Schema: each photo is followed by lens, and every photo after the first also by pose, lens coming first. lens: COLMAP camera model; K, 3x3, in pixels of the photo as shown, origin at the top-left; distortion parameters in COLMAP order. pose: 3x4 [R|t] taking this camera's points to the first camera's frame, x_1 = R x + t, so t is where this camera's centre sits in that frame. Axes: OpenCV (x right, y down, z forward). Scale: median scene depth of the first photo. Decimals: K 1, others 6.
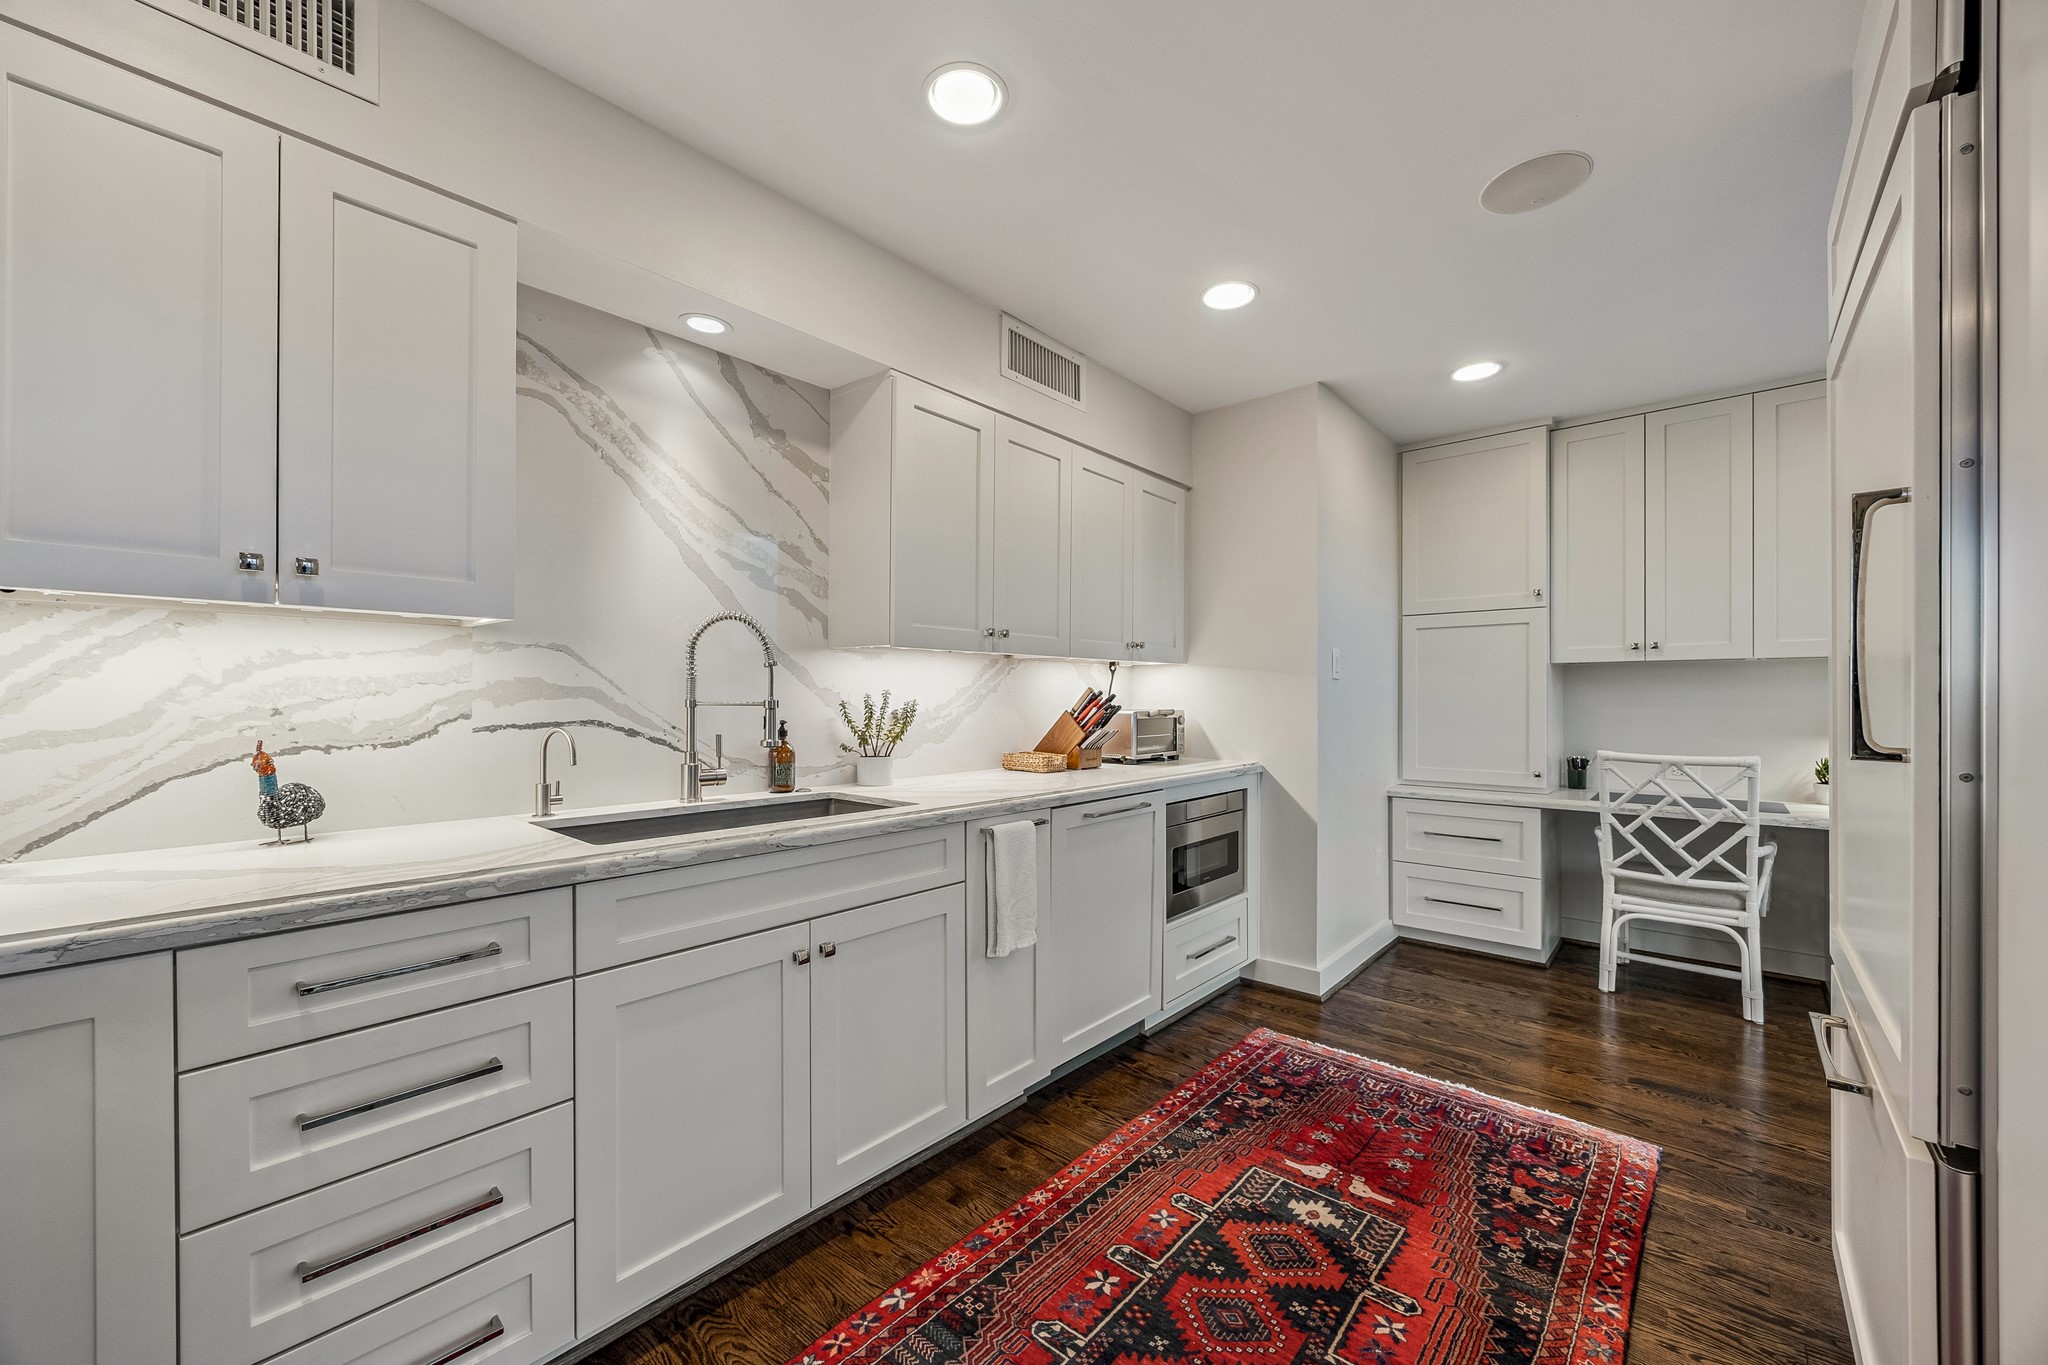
lens RADIAL K [[789.7, 0, 1026.6], [0, 789.7, 685.0], [0, 0, 1]] dist [-0.002276, -0.000205]
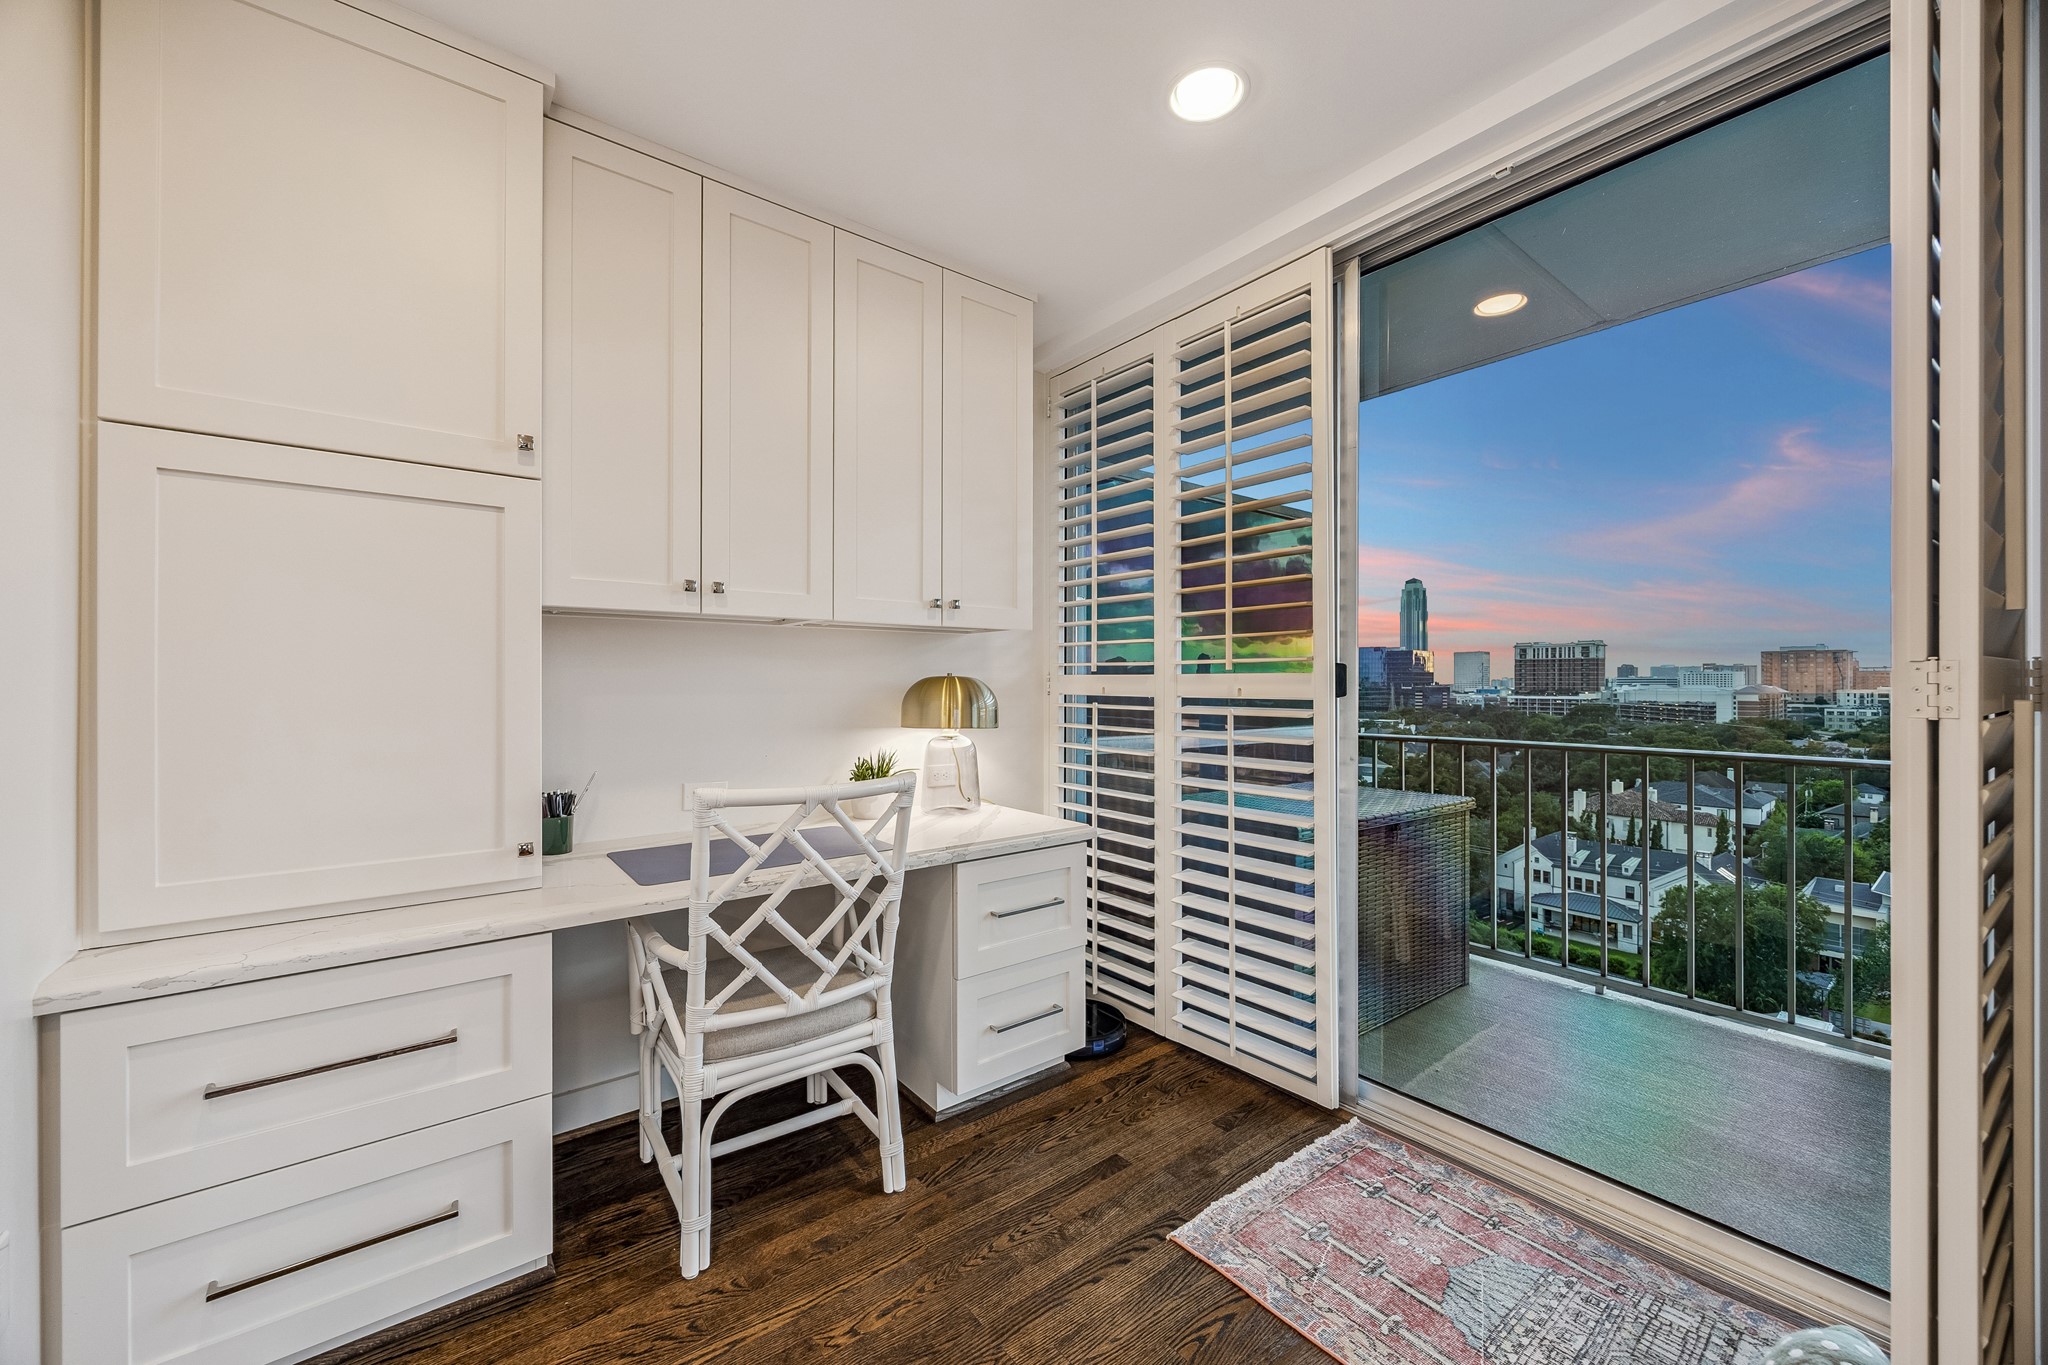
lens RADIAL K [[789.7, 0, 1026.6], [0, 789.7, 685.0], [0, 0, 1]] dist [-0.002276, -0.000205]
pose [[0.194753, -0.003956, 0.980844, 0.303914], [-0.016823, 0.999831, 0.007373, 0.014257], [-0.980708, -0.017937, 0.194654, 0.728257]]
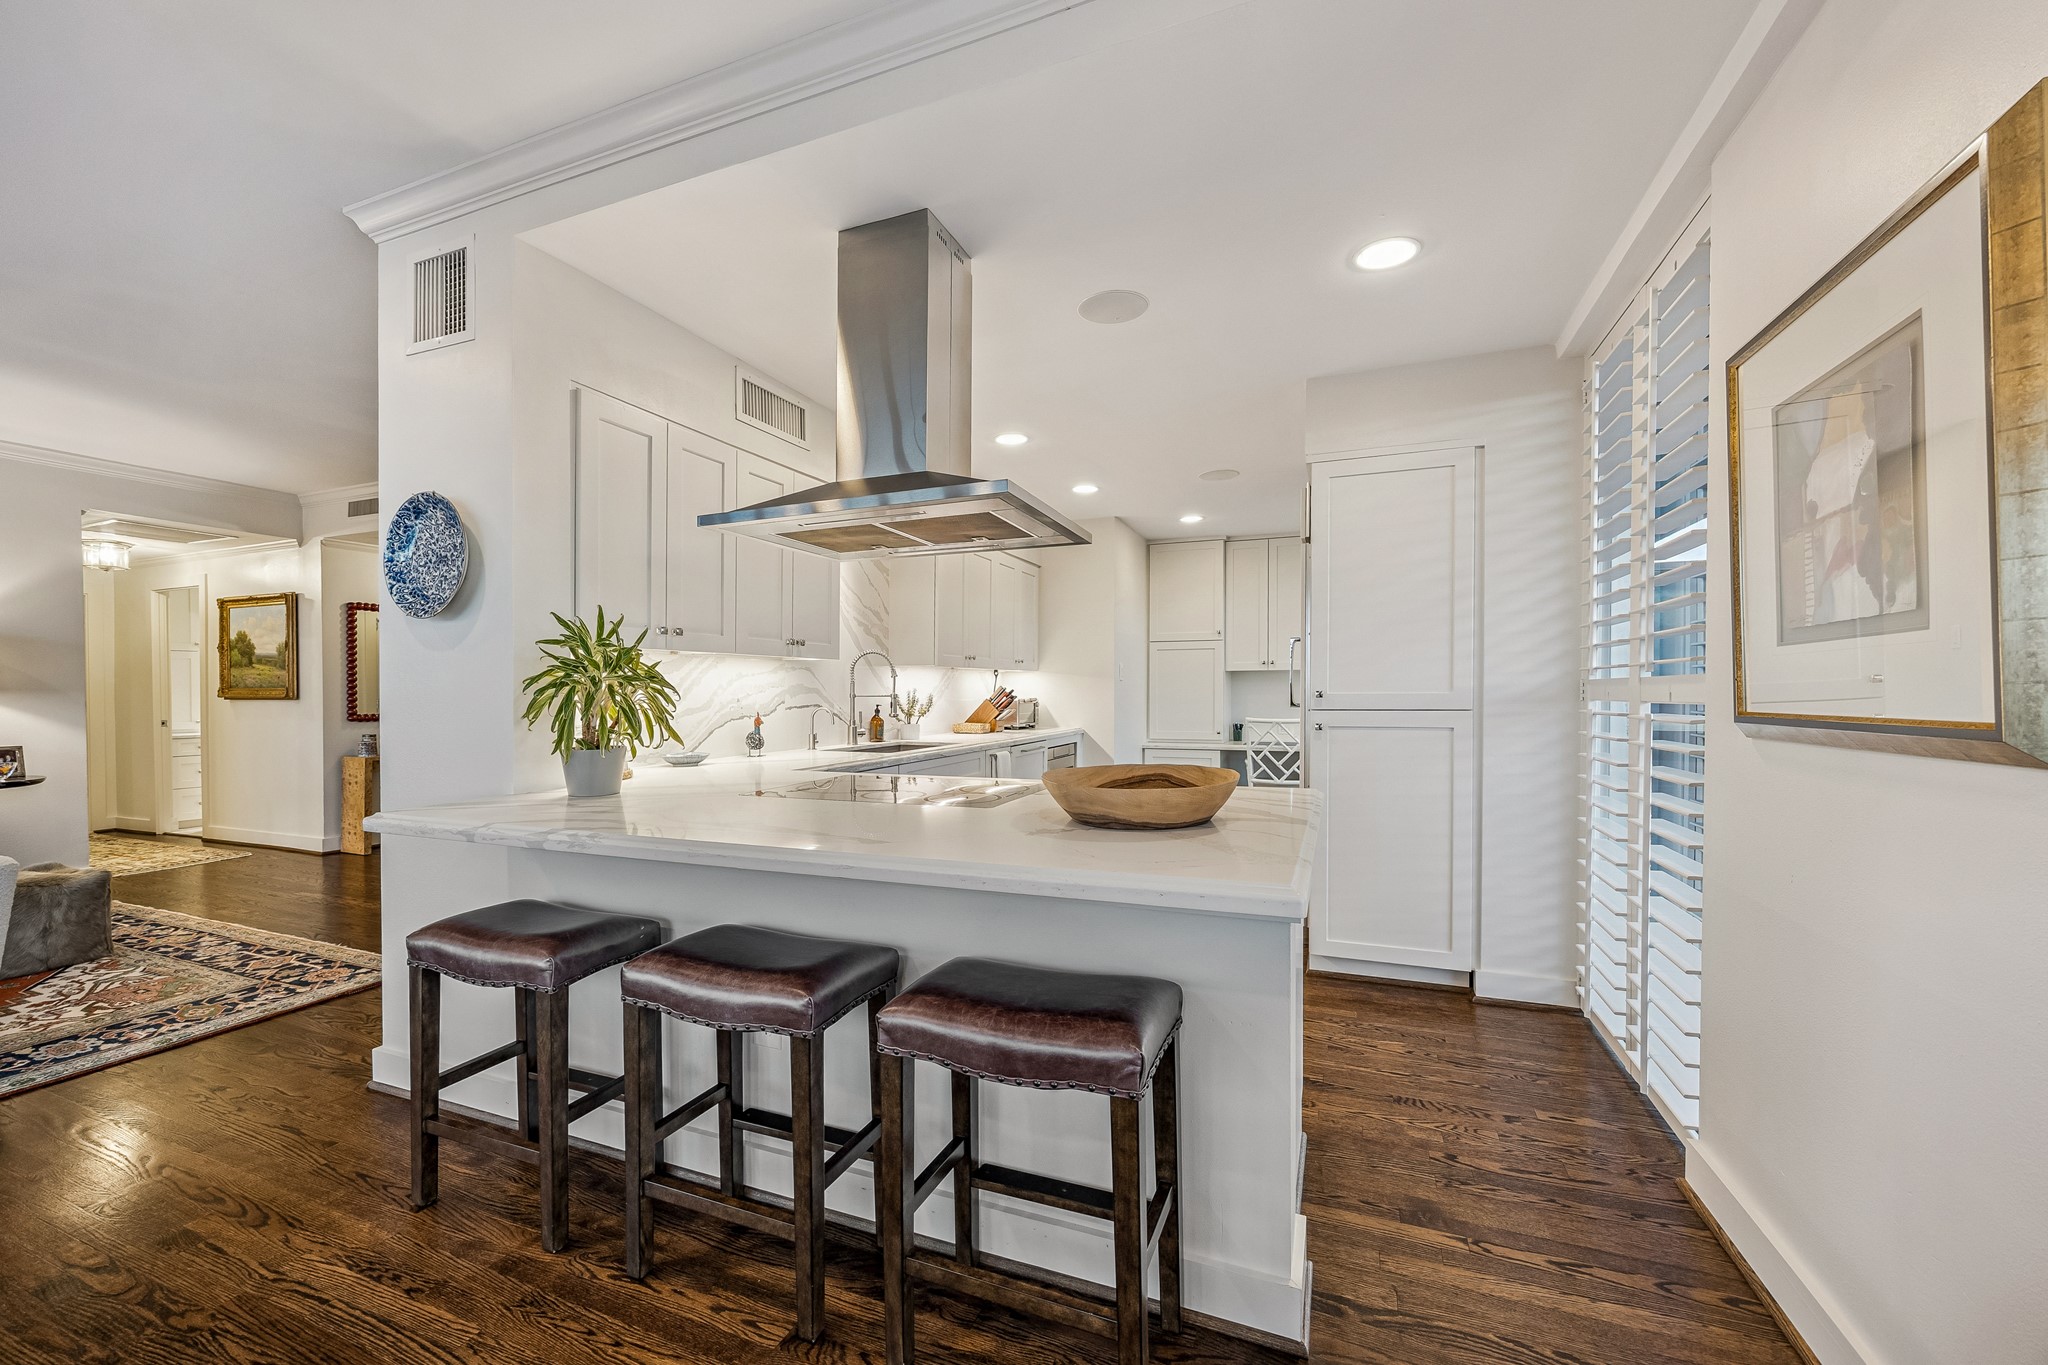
lens RADIAL K [[789.7, 0, 1026.6], [0, 789.7, 685.0], [0, 0, 1]] dist [-0.002276, -0.000205]
pose [[0.943542, -0.002952, 0.331239, -0.425758], [-0.000174, 0.999956, 0.009405, -0.014413], [-0.331252, -0.008932, 0.943500, -0.651832]]
